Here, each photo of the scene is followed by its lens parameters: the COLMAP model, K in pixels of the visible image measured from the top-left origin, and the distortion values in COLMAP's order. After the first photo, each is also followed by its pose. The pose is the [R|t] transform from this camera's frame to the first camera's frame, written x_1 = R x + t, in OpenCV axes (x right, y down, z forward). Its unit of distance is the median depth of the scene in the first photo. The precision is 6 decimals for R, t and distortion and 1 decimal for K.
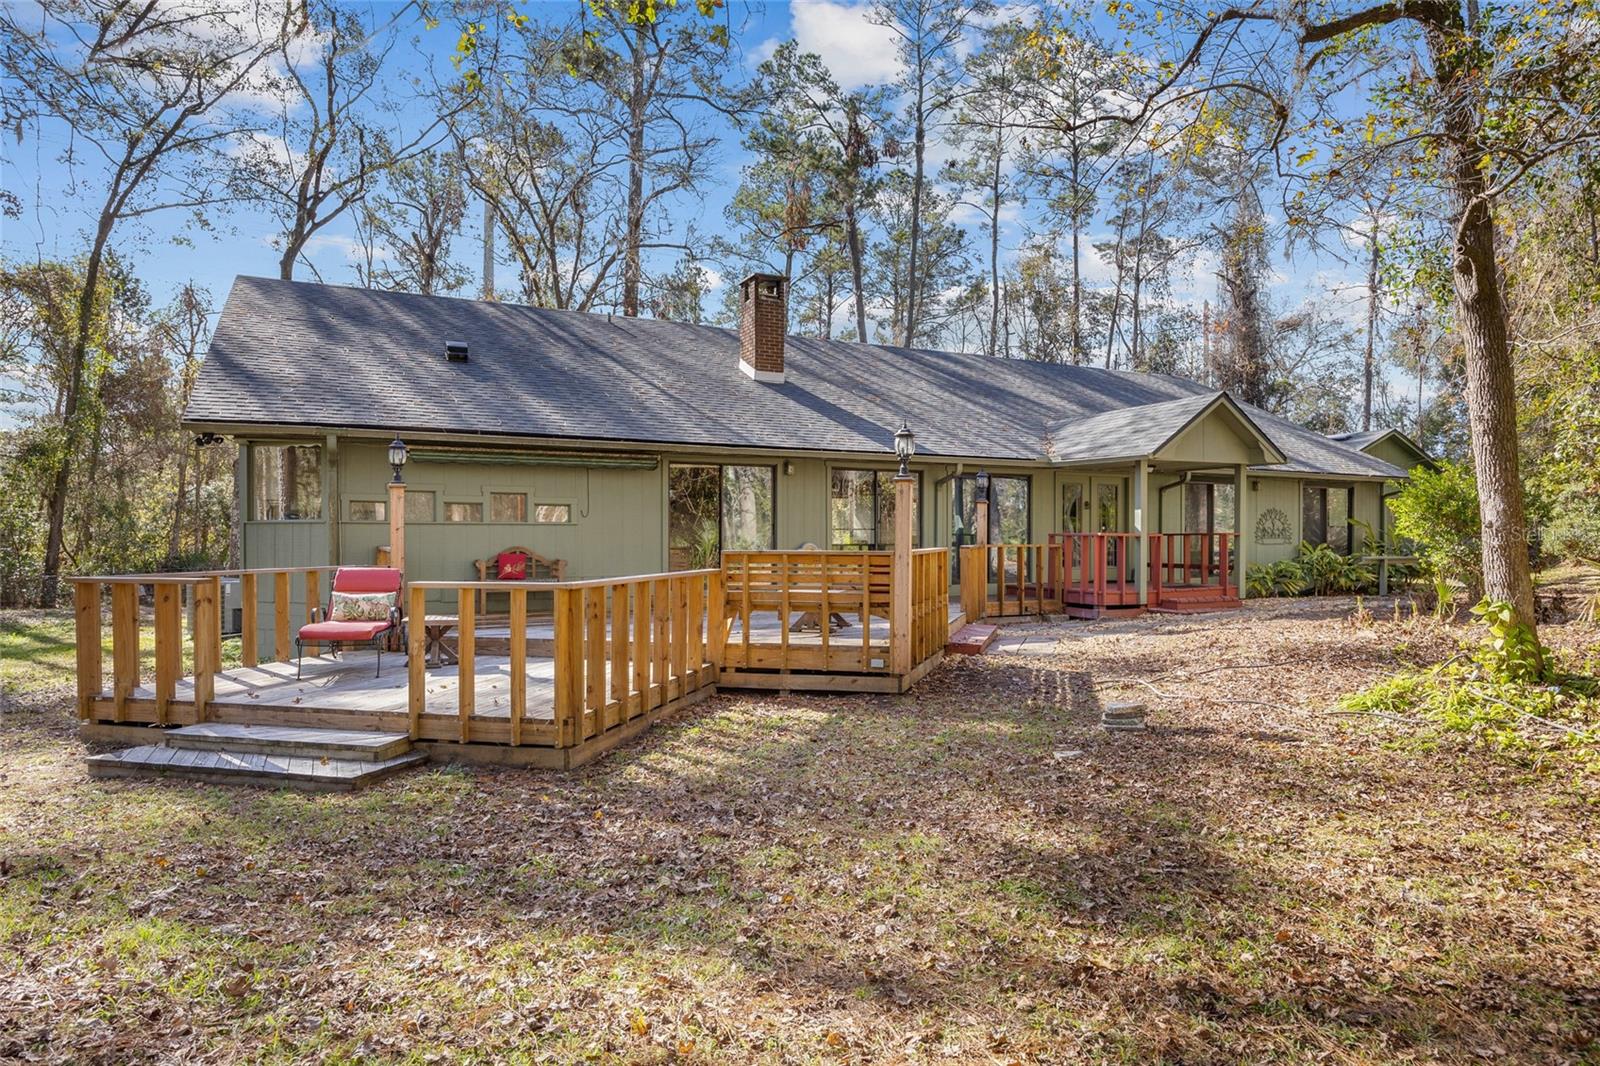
lens RADIAL K [[908.8, 0, 800.0], [0, 908.8, 533.0], [0, 0, 1]] dist [-0.000918, 0.000161]
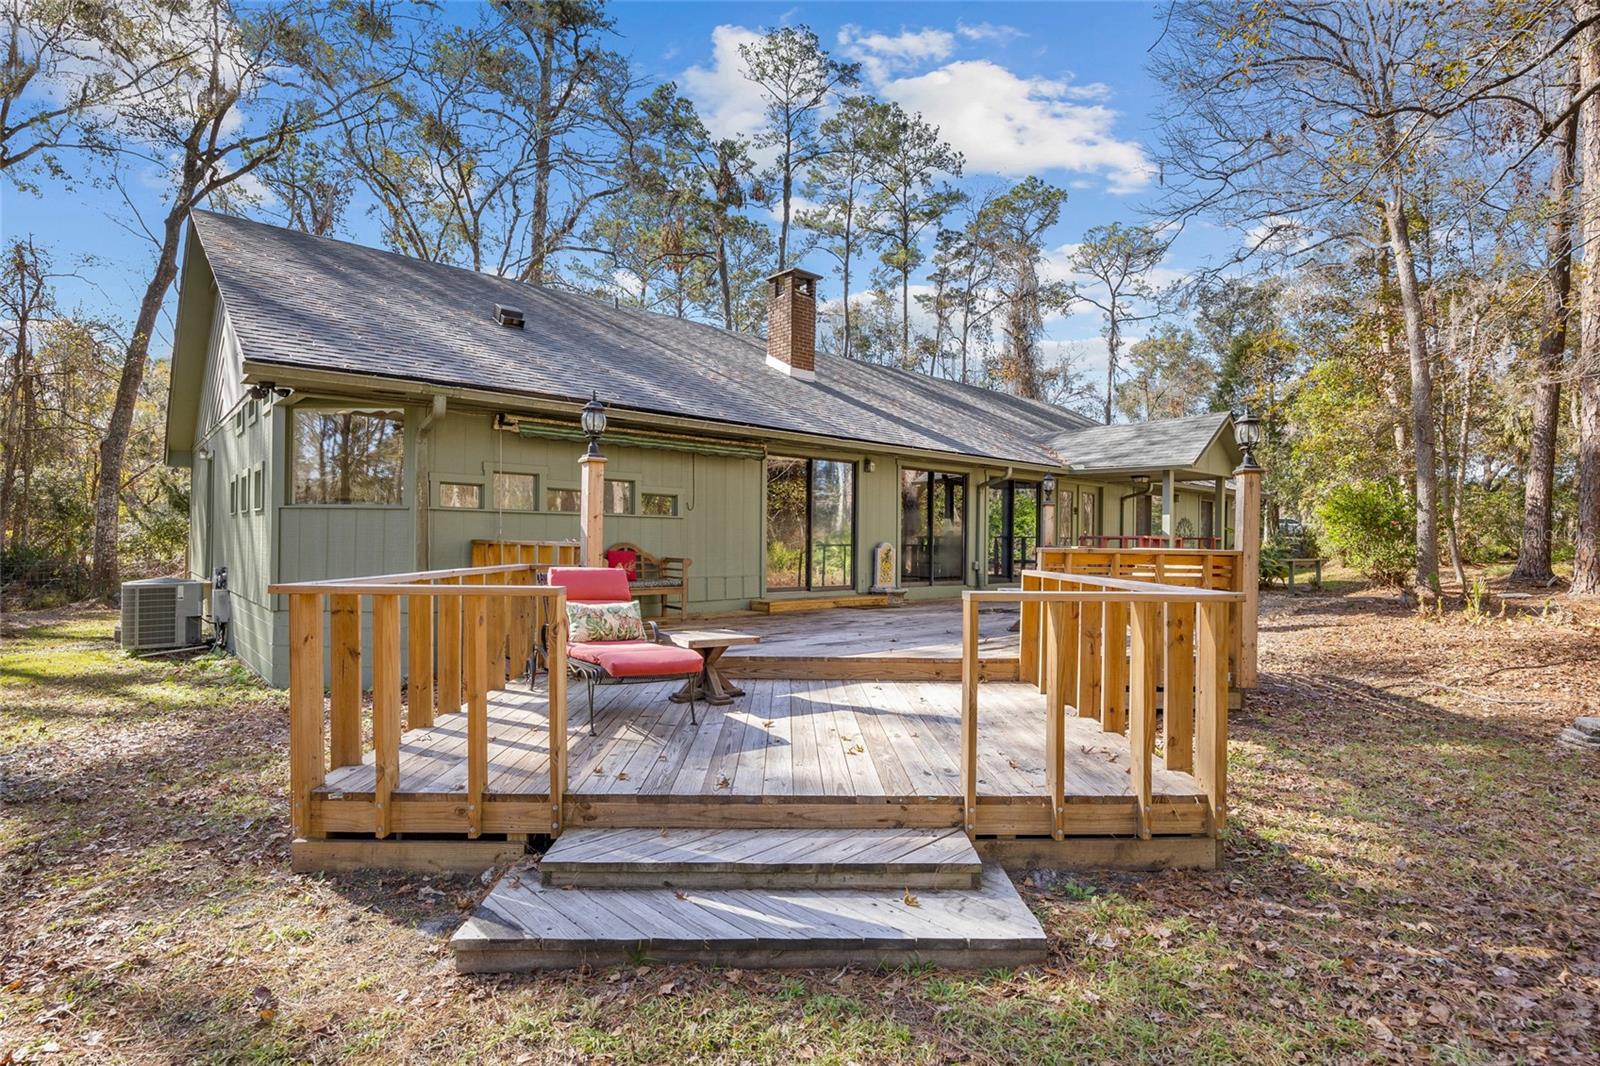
lens RADIAL K [[777.2, 0, 800.0], [0, 777.2, 533.0], [0, 0, 1]] dist [-0.011313, -0.000191]
pose [[0.967270, 0.013867, 0.253370, -0.090519], [-0.012578, 0.999898, -0.006707, 0.002356], [-0.253437, 0.003301, 0.967346, 0.066852]]
